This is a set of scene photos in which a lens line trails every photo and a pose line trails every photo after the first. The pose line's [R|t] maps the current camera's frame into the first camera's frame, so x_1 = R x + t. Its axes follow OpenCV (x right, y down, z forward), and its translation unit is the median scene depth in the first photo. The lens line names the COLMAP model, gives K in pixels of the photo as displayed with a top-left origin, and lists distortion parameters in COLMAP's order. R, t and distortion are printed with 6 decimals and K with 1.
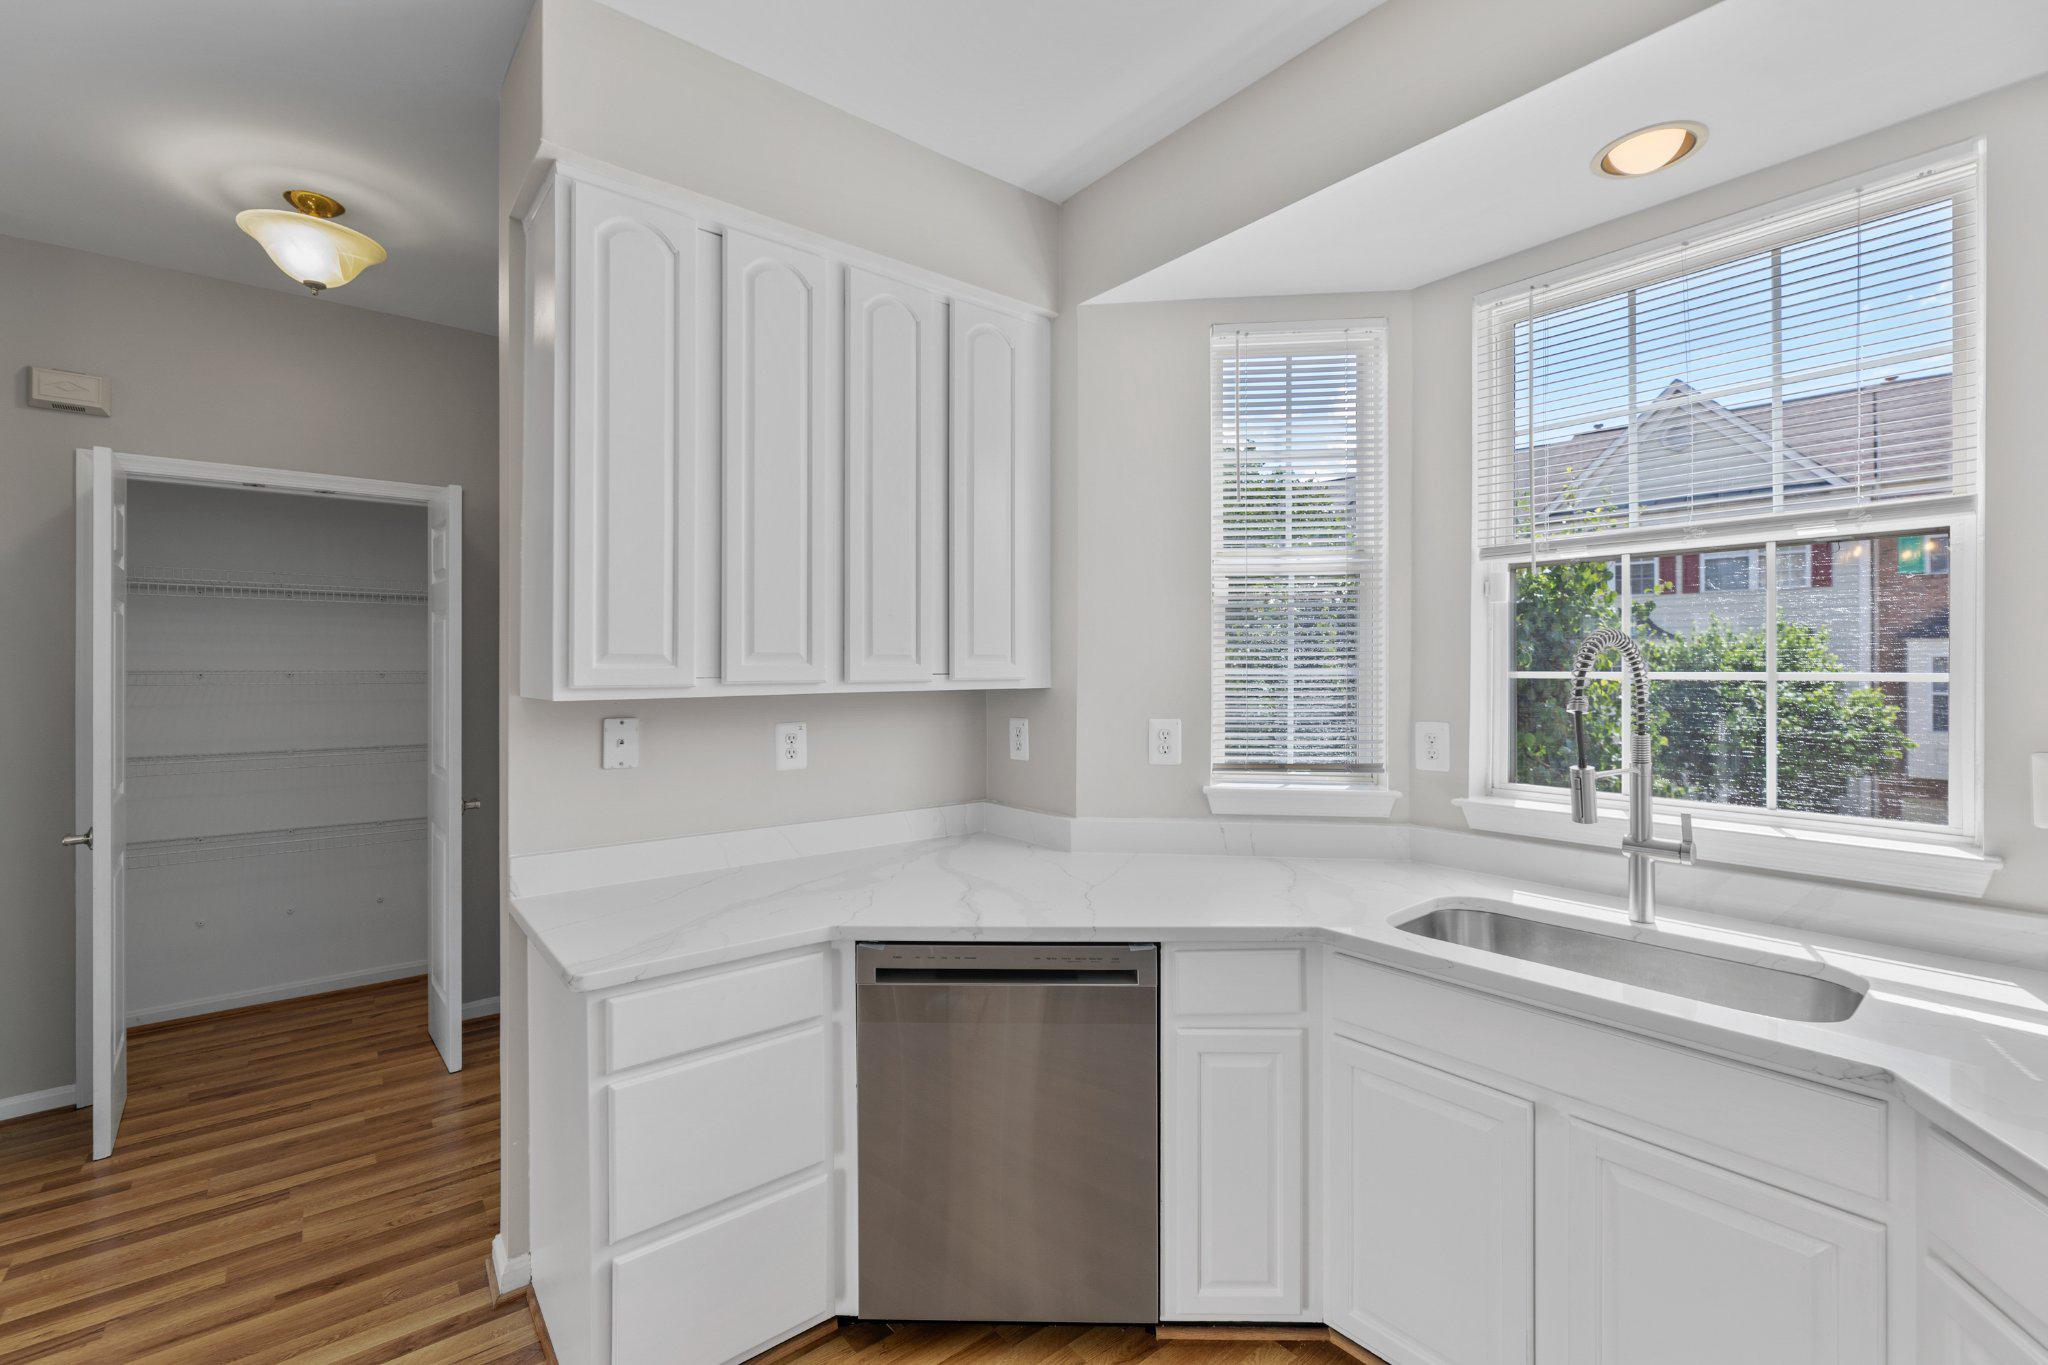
lens RADIAL K [[871.8, 0, 1017.0], [0, 871.8, 661.4], [0, 0, 1]] dist [-0.000971, -0.000030]
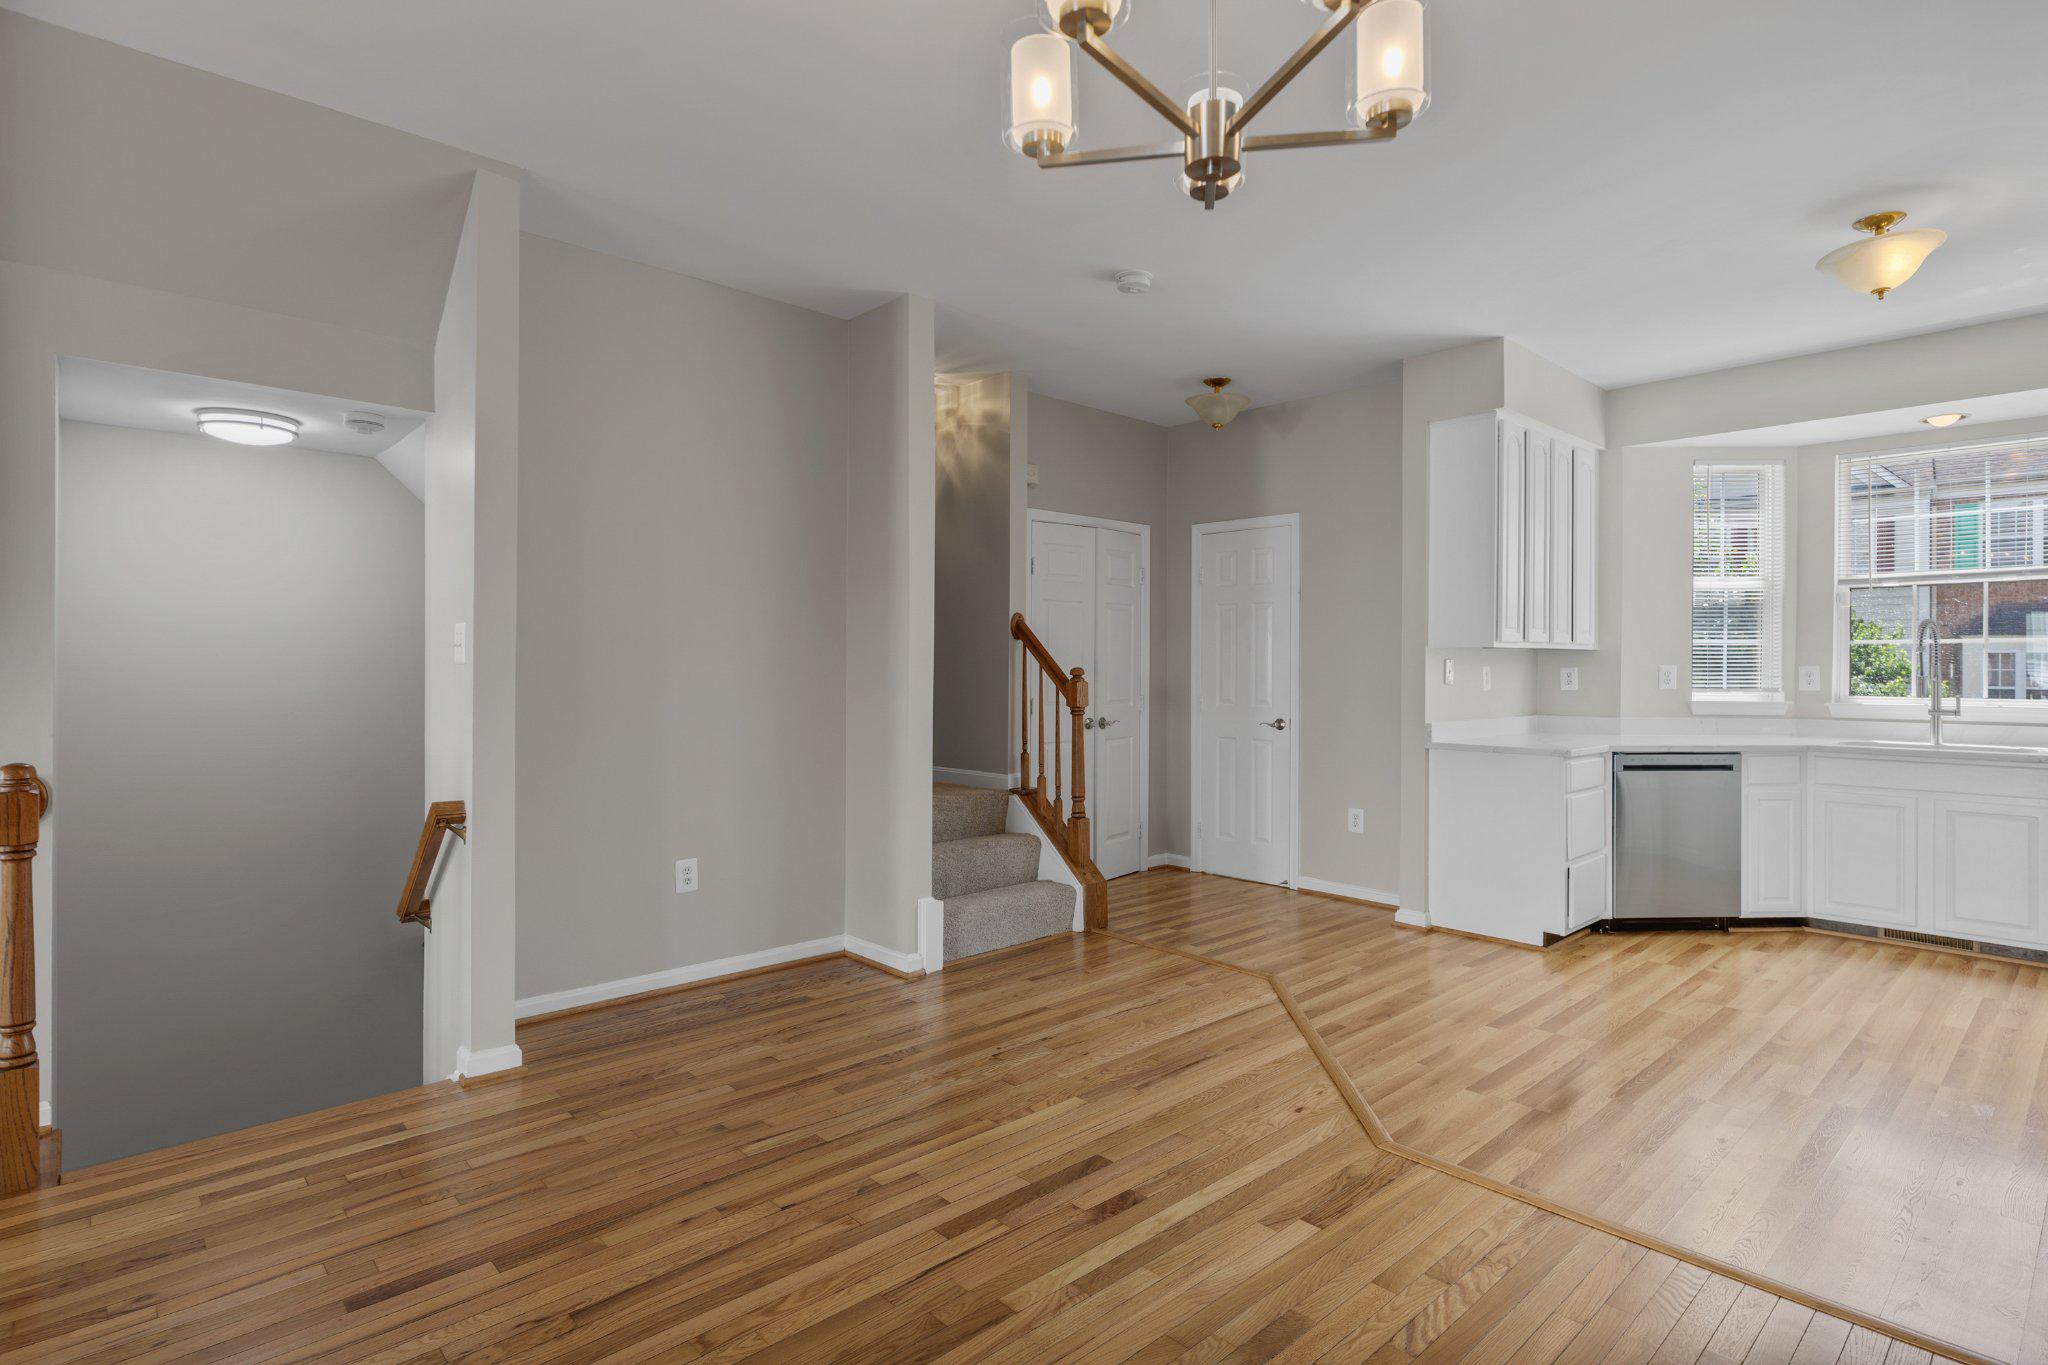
lens RADIAL K [[1035.9, 0, 1022.6], [0, 1035.9, 664.0], [0, 0, 1]] dist [0.001349, 0.001050]
pose [[0.997279, 0.005423, 0.073516, -1.531262], [-0.005785, 0.999972, 0.004709, 0.065055], [-0.073489, -0.005122, 0.997283, -1.264899]]
